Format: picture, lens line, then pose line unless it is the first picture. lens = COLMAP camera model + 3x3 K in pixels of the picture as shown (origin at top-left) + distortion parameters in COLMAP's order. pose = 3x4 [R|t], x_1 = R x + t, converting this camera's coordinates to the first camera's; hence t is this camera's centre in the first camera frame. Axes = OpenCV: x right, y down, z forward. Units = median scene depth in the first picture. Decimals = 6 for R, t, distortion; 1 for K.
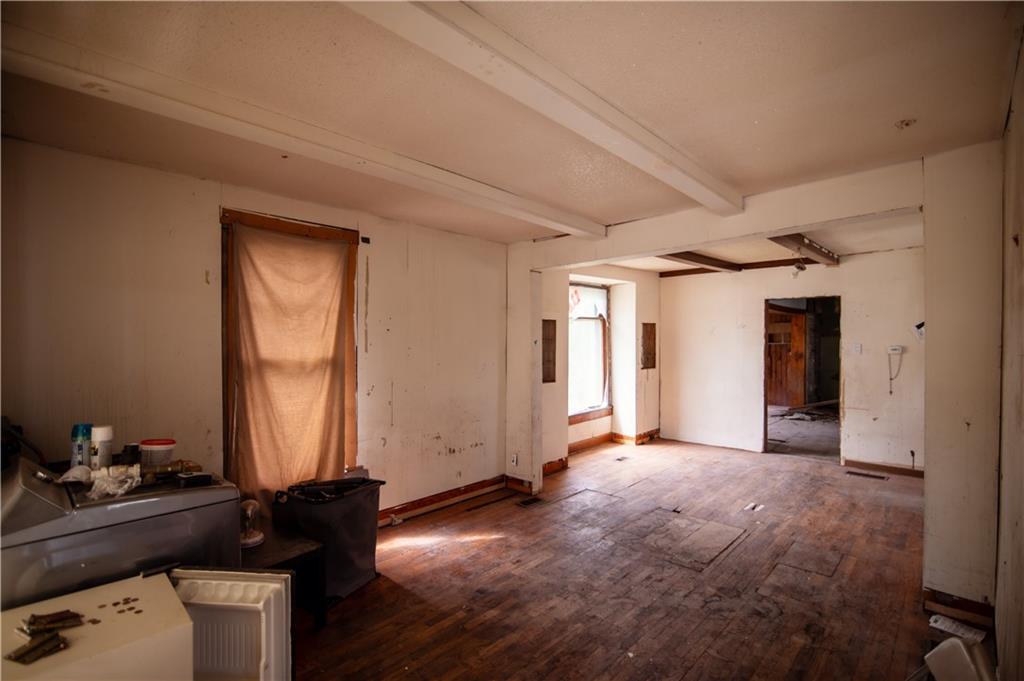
lens RADIAL K [[468.6, 0, 510.0], [0, 468.6, 346.2], [0, 0, 1]] dist [-0.019769, 0.000298]
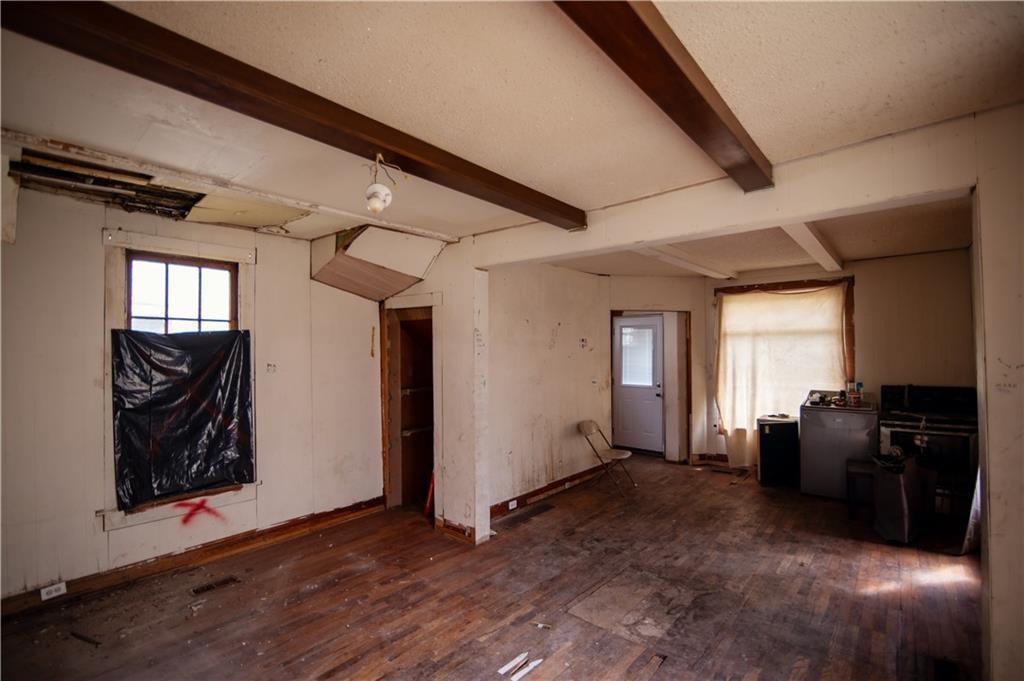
lens RADIAL K [[468.6, 0, 511.5], [0, 468.6, 343.6], [0, 0, 1]] dist [-0.019769, 0.000298]
pose [[-0.996992, 0.013685, -0.076282, 0.646640], [0.014627, 0.999823, -0.011798, -0.027353], [0.076107, -0.012878, -0.997016, 1.746637]]
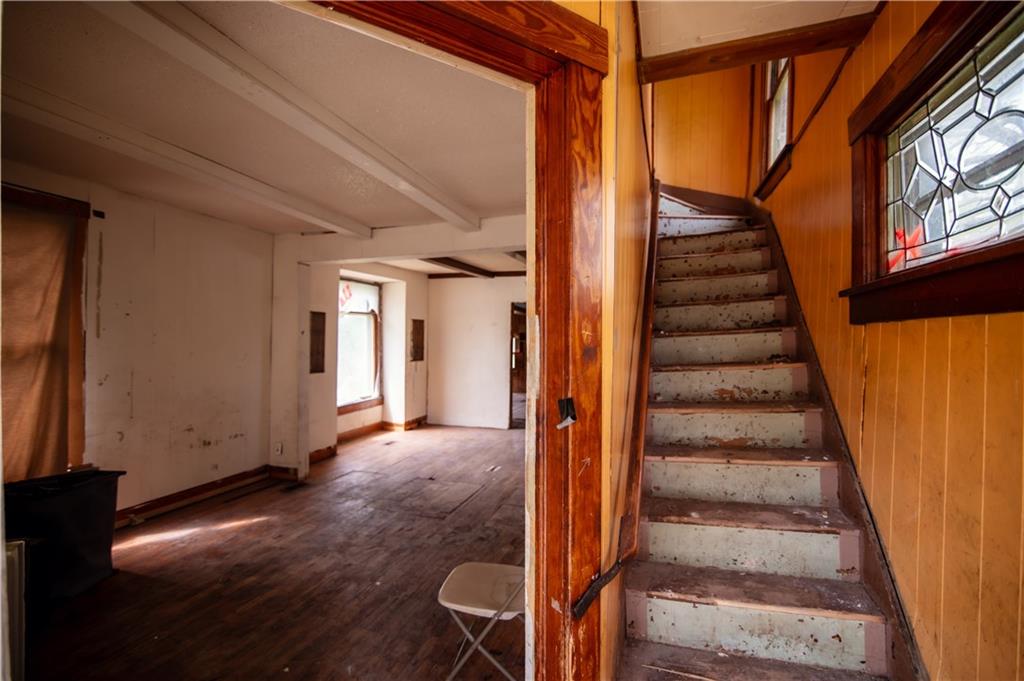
lens RADIAL K [[468.6, 0, 510.2], [0, 468.6, 344.1], [0, 0, 1]] dist [-0.019769, 0.000298]
pose [[0.897874, 0.009440, 0.440151, 0.016427], [-0.007996, 0.999955, -0.005135, 0.023629], [-0.440180, 0.001092, 0.897909, -0.155572]]
